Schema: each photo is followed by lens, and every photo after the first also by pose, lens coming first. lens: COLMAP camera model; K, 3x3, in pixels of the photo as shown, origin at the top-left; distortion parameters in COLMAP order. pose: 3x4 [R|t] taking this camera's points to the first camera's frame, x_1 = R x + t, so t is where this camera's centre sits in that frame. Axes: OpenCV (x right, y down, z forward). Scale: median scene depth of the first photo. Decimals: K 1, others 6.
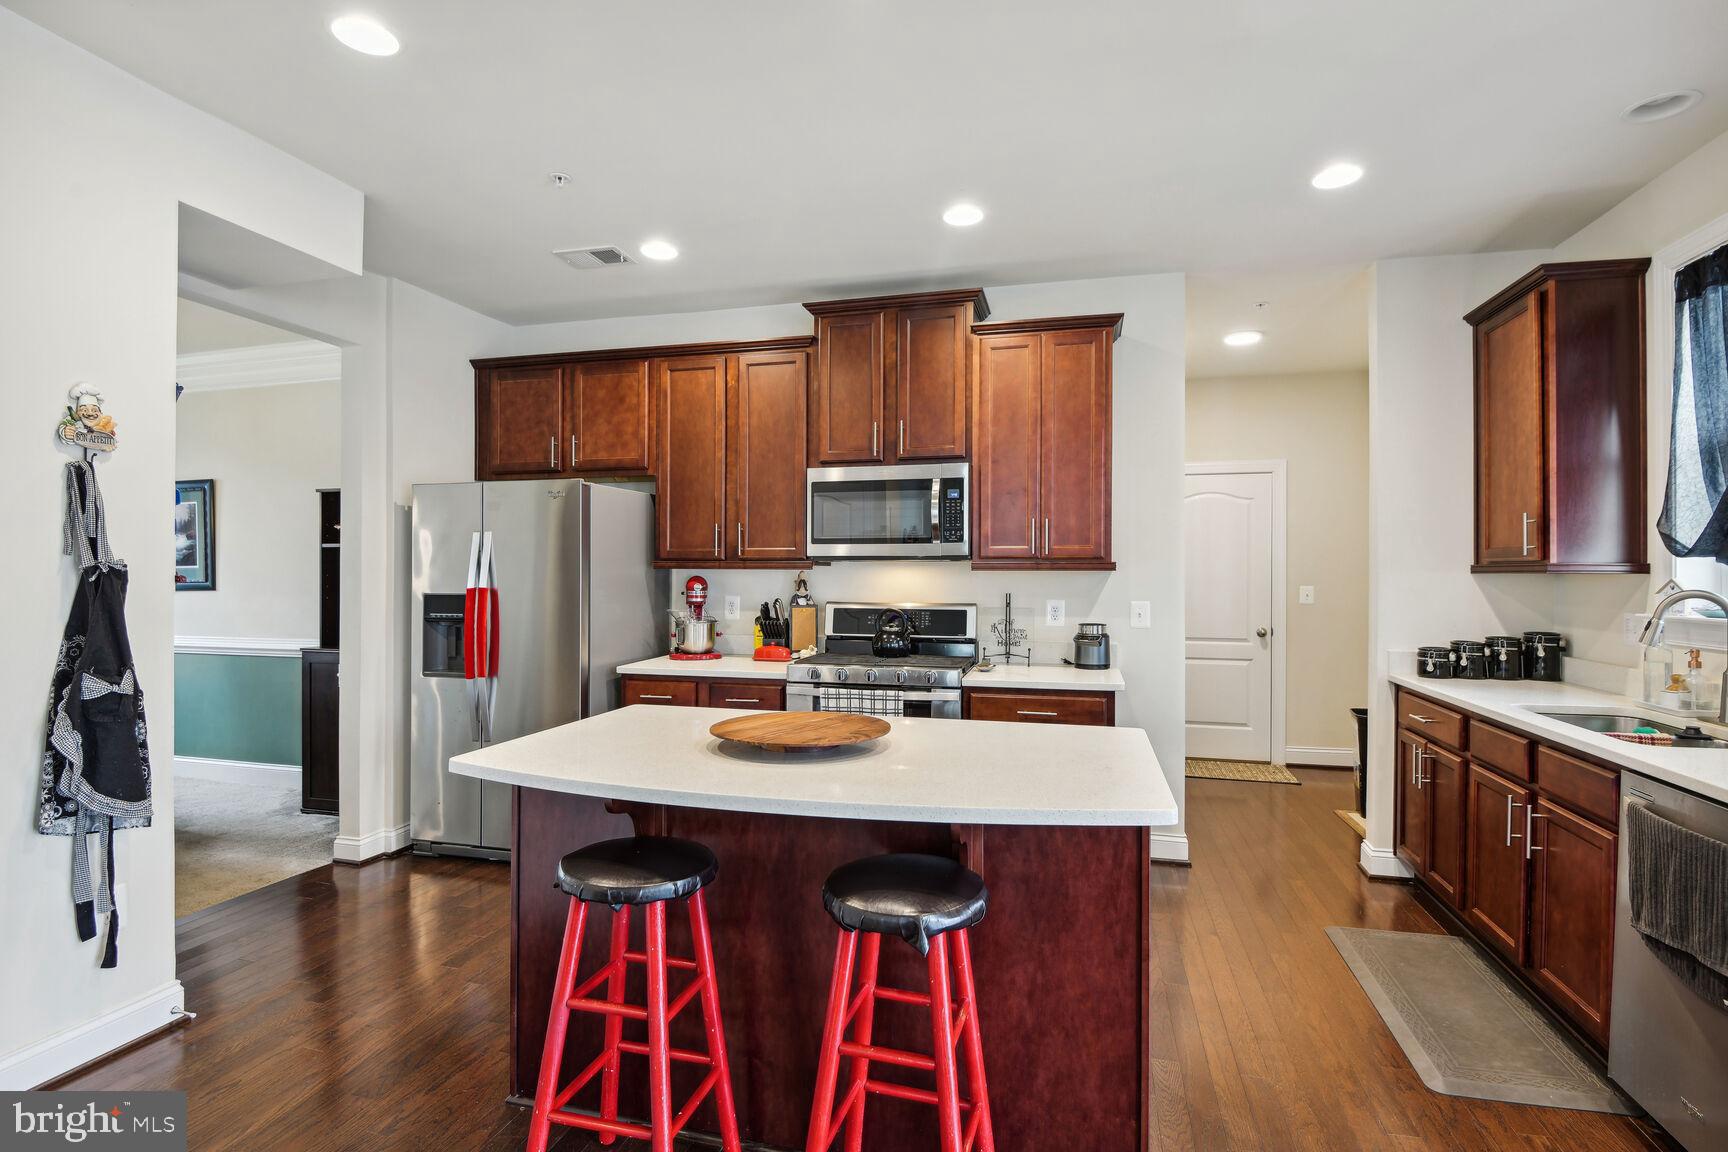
lens RADIAL K [[793.9, 0, 864.0], [0, 793.9, 576.0], [0, 0, 1]] dist [-0.003453, -0.000257]
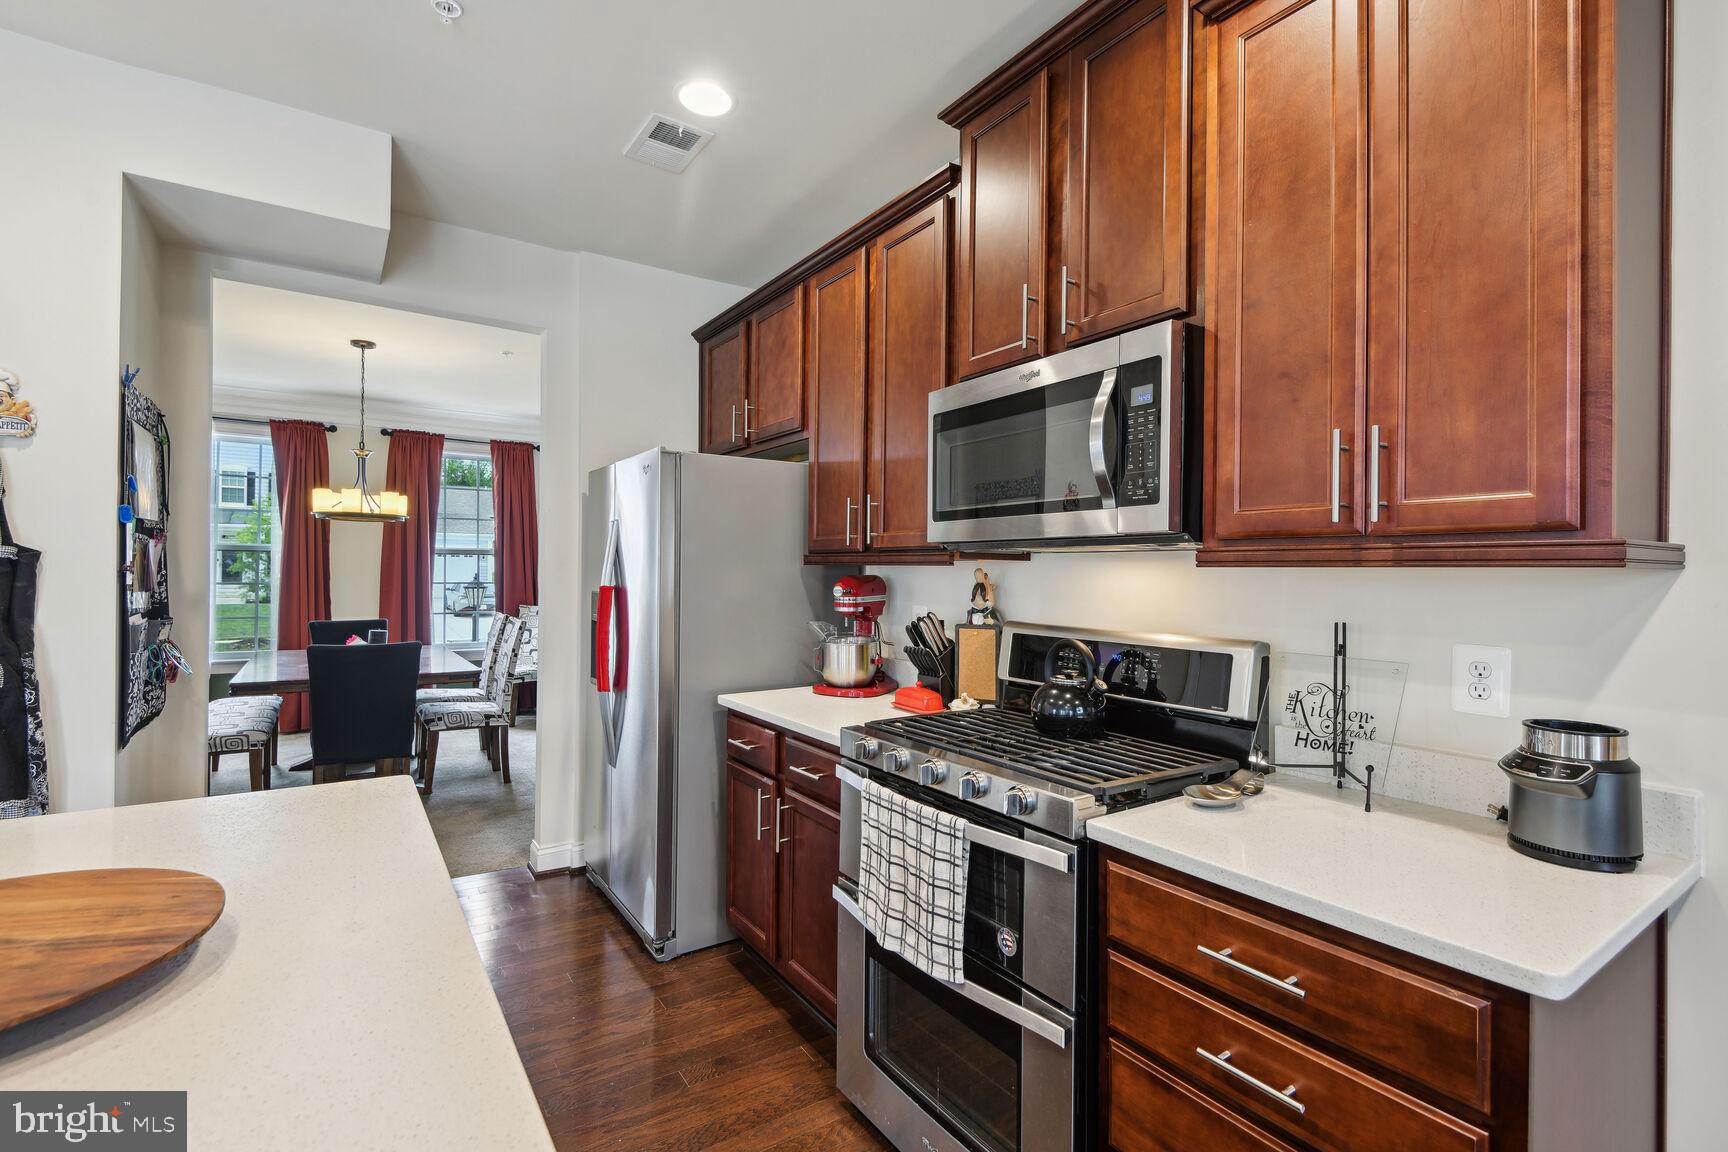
lens RADIAL K [[785.6, 0, 864.0], [0, 785.6, 576.0], [0, 0, 1]] dist [0.001658, -0.000700]
pose [[0.759365, 0.010090, -0.650587, 0.274789], [-0.015073, 0.999884, -0.002086, 0.001768], [0.650491, 0.011390, 0.759429, 0.544348]]
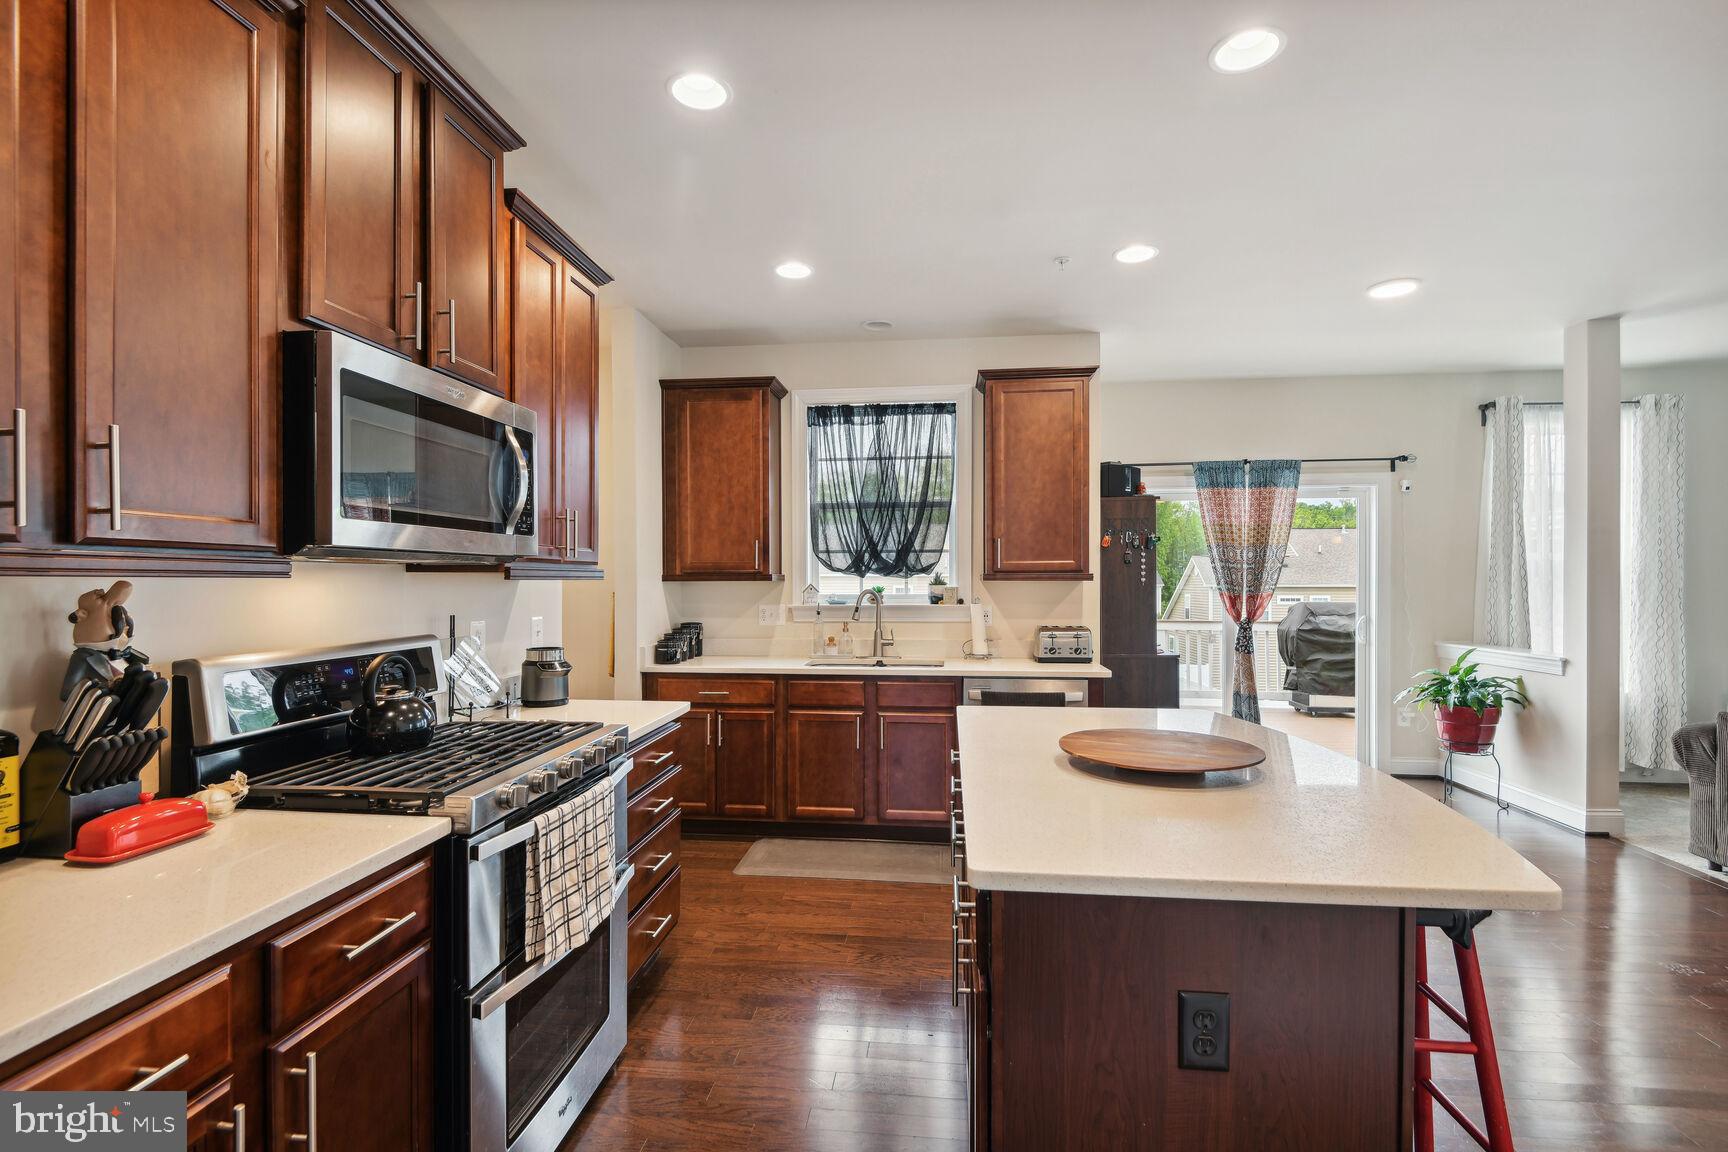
lens RADIAL K [[793.9, 0, 864.0], [0, 793.9, 576.0], [0, 0, 1]] dist [-0.003453, -0.000257]
pose [[-0.174728, 0.002175, 0.984614, -0.534946], [0.009282, 0.999957, -0.000561, -0.007128], [-0.984573, 0.009041, -0.174740, 0.825729]]
